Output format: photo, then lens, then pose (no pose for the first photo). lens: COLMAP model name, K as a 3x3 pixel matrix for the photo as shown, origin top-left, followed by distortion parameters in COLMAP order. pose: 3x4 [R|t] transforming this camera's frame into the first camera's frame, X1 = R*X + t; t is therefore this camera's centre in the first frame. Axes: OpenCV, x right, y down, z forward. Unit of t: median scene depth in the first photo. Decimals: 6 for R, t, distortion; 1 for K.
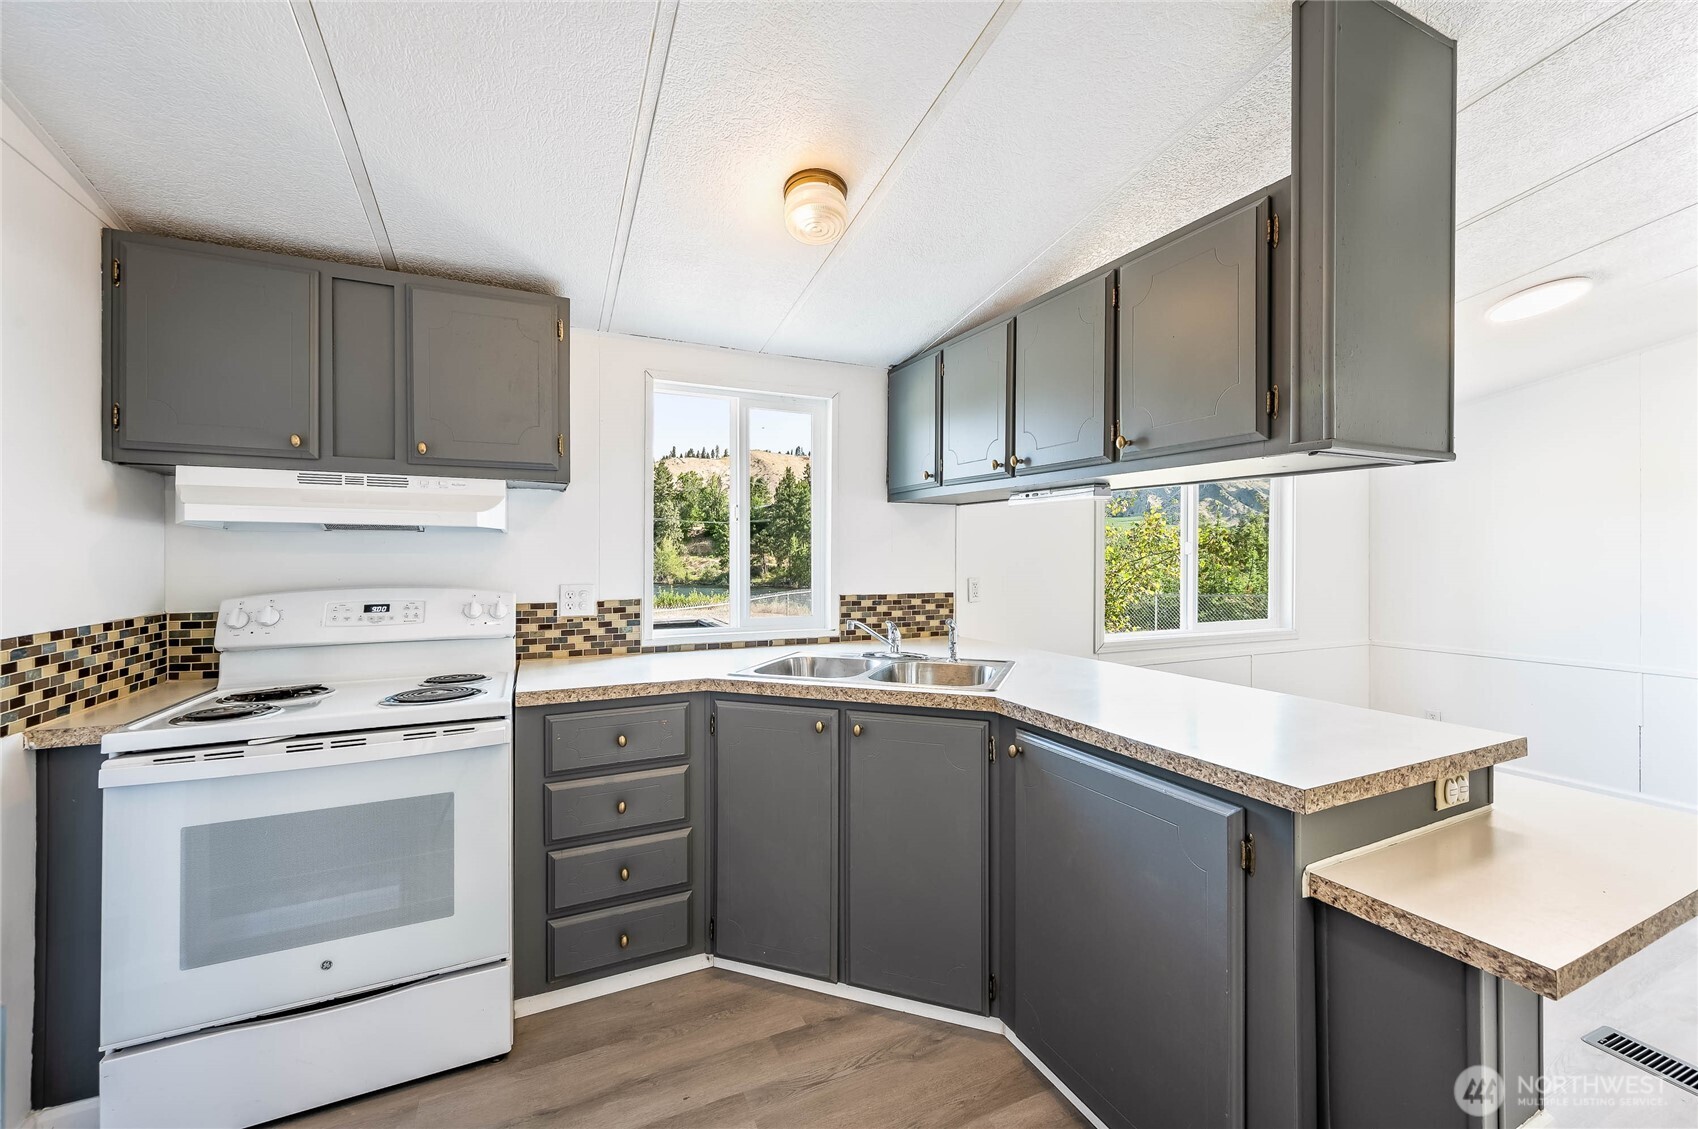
lens RADIAL K [[680.6, 0, 852.9], [0, 680.6, 555.6], [0, 0, 1]] dist [-0.001146, 0.000287]
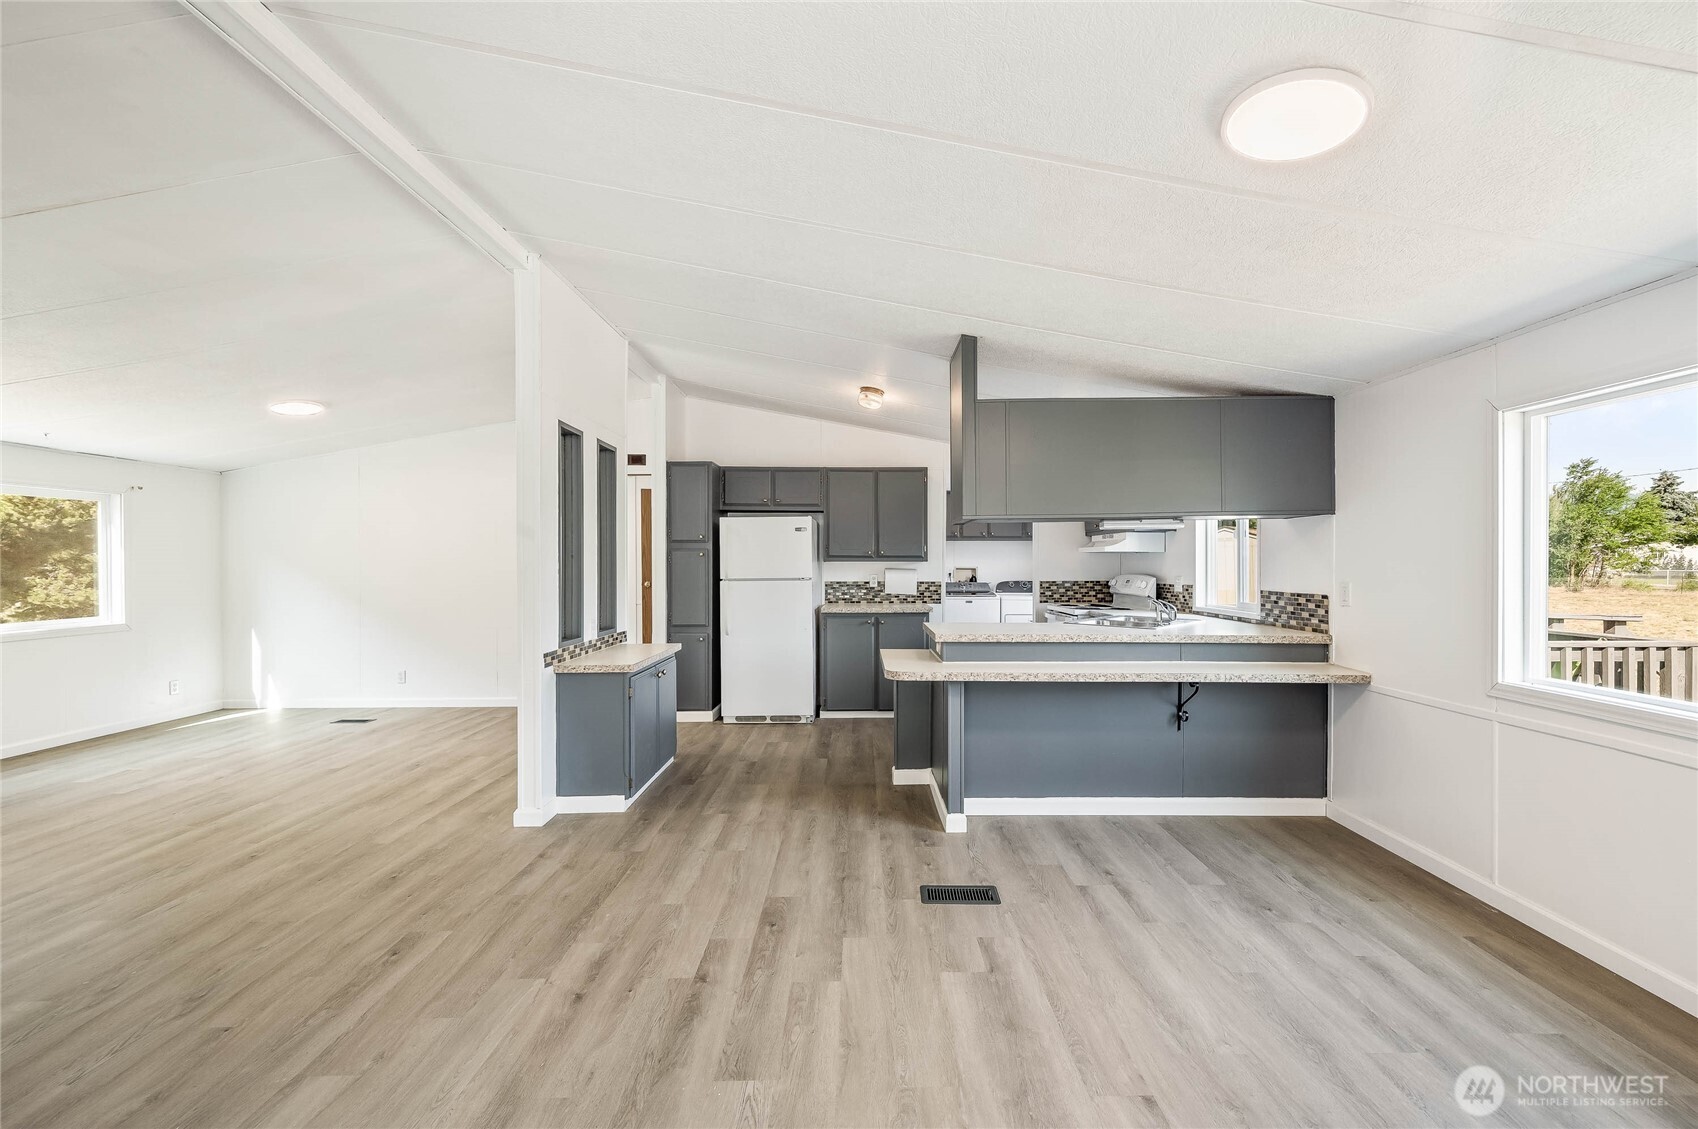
lens RADIAL K [[680.6, 0, 866.6], [0, 680.6, 568.9], [0, 0, 1]] dist [-0.001146, 0.000287]
pose [[-0.413452, 0.008900, -0.910483, 1.465888], [0.001315, 0.999957, 0.009177, 0.001045], [0.910525, 0.002597, -0.413445, 0.787024]]
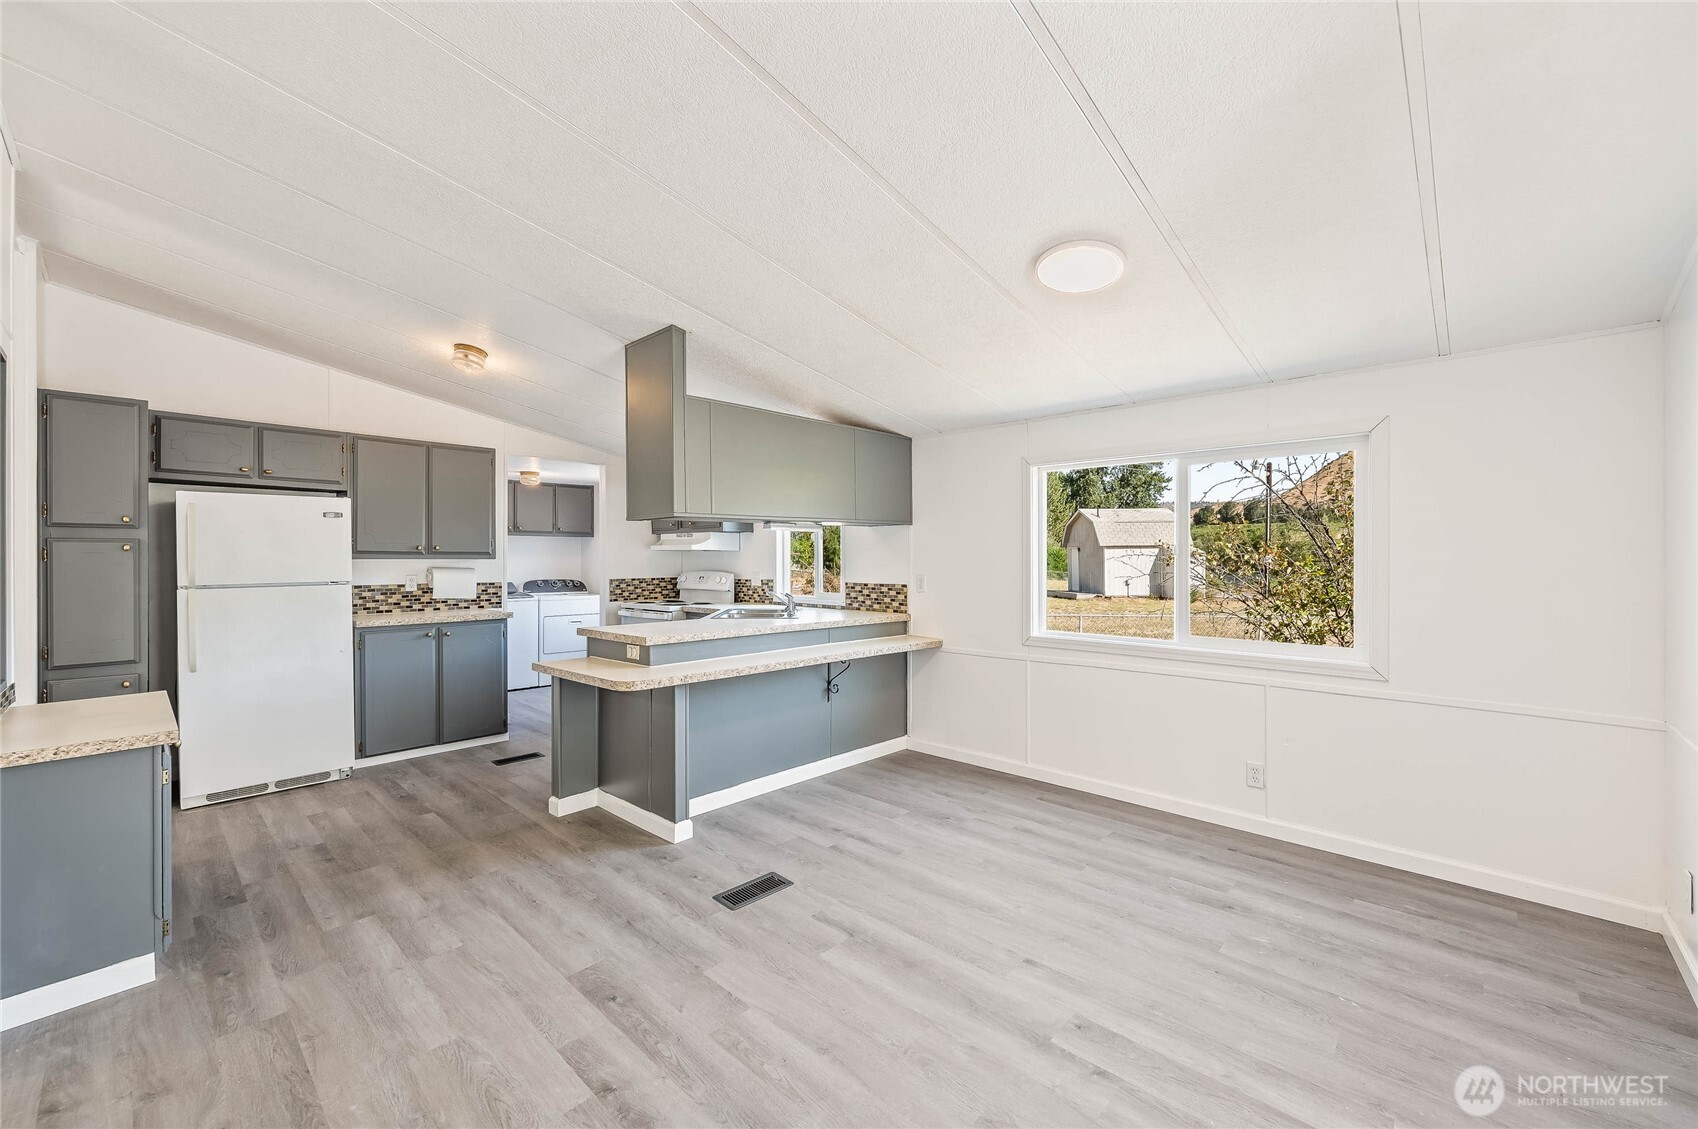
lens RADIAL K [[680.6, 0, 849.8], [0, 680.6, 558.3], [0, 0, 1]] dist [-0.001146, 0.000287]
pose [[0.373721, -0.002060, -0.927539, 1.486565], [0.001120, 0.999998, -0.001770, 0.000175], [0.927540, -0.000378, 0.373723, 0.338960]]
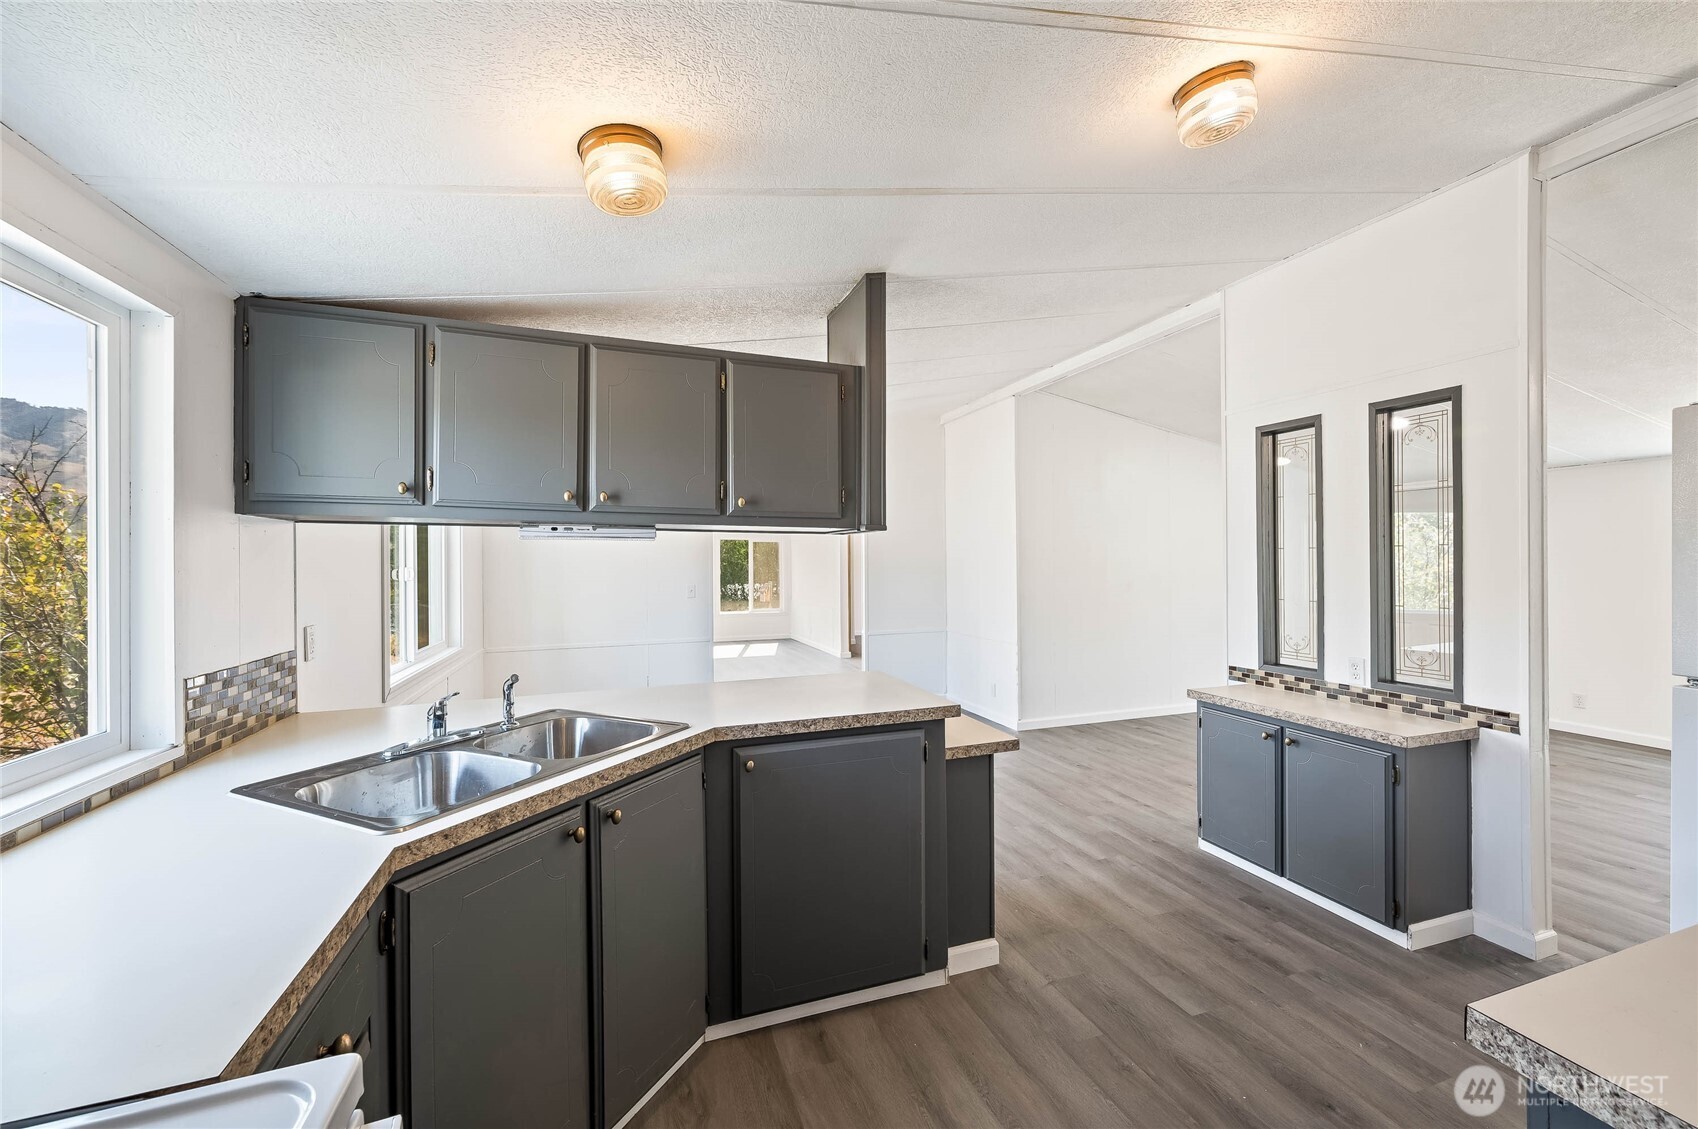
lens RADIAL K [[680.6, 0, 848.7], [0, 680.6, 559.1], [0, 0, 1]] dist [-0.001146, 0.000287]
pose [[0.088871, -0.000986, 0.996043, -0.486567], [0.006856, 0.999976, 0.000378, -0.034006], [-0.996020, 0.006795, 0.088876, 0.394374]]
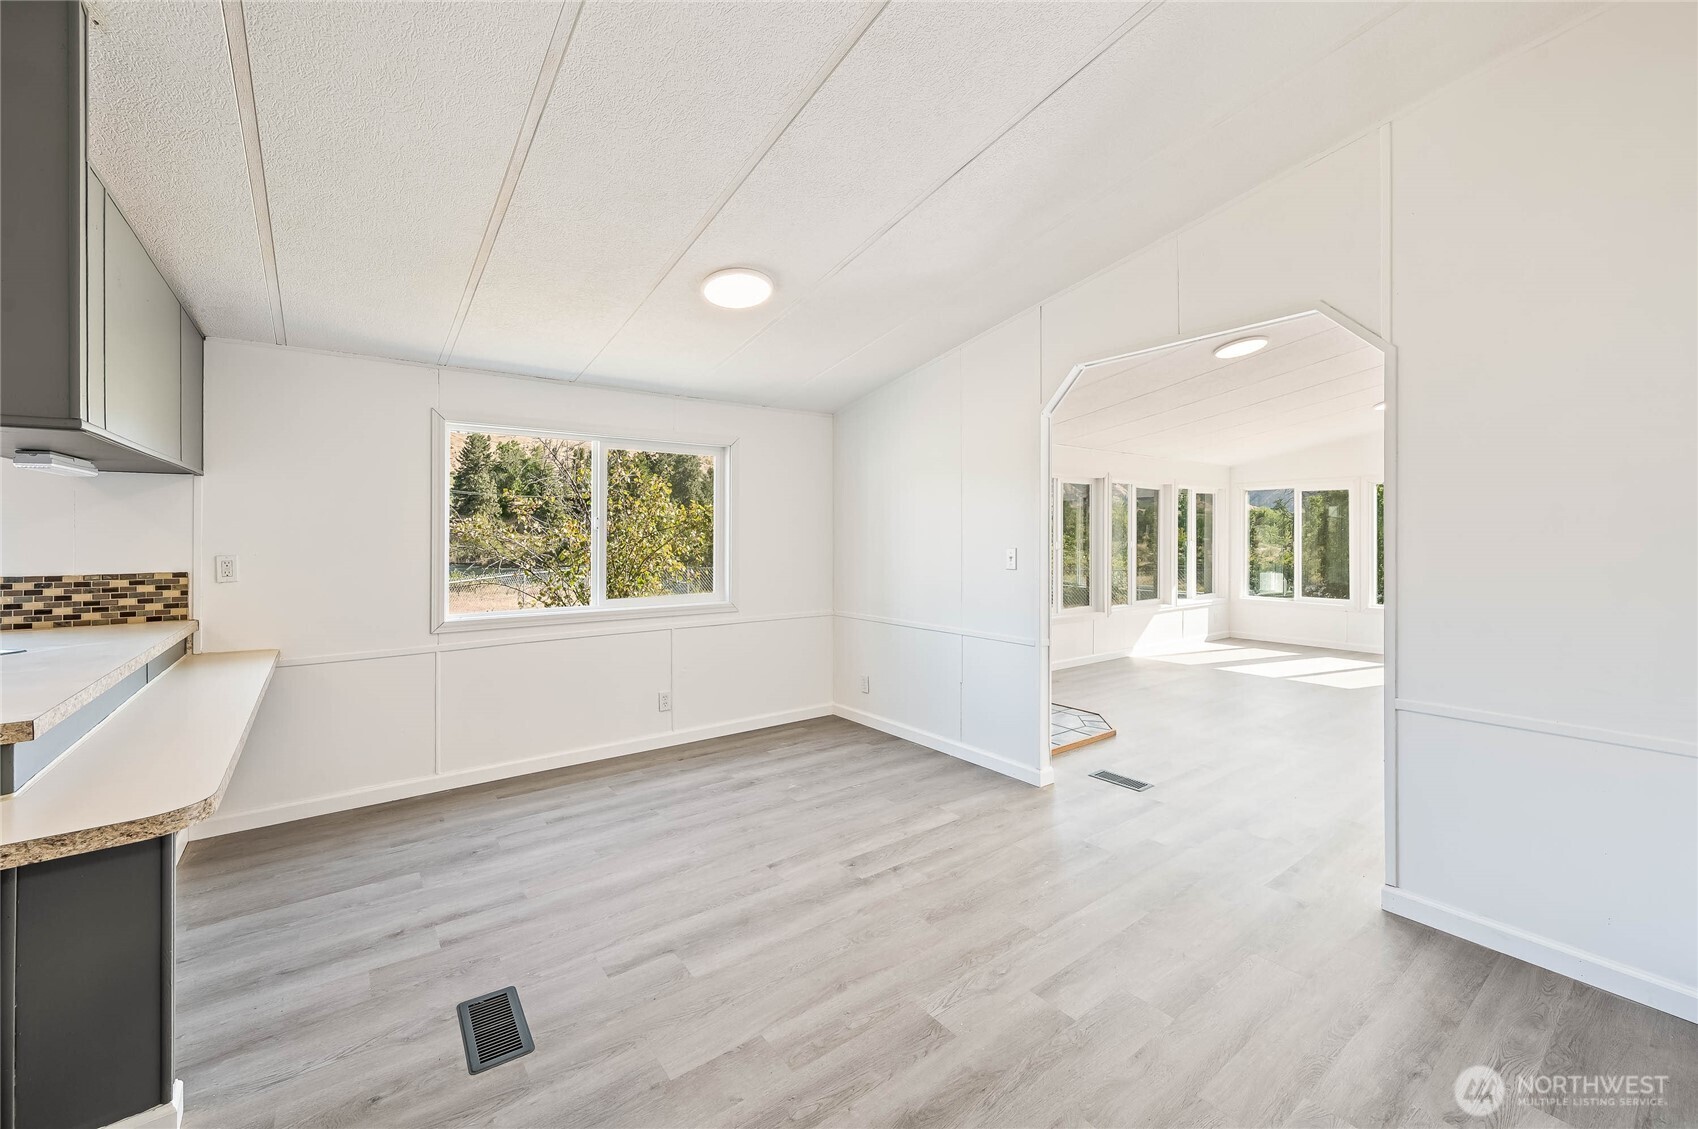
lens RADIAL K [[680.6, 0, 855.2], [0, 680.6, 527.0], [0, 0, 1]] dist [-0.001146, 0.000287]
pose [[0.976122, 0.000543, 0.217222, 0.825339], [0.001046, 0.999974, -0.007199, 0.001570], [-0.217220, 0.007254, 0.976096, -0.073652]]
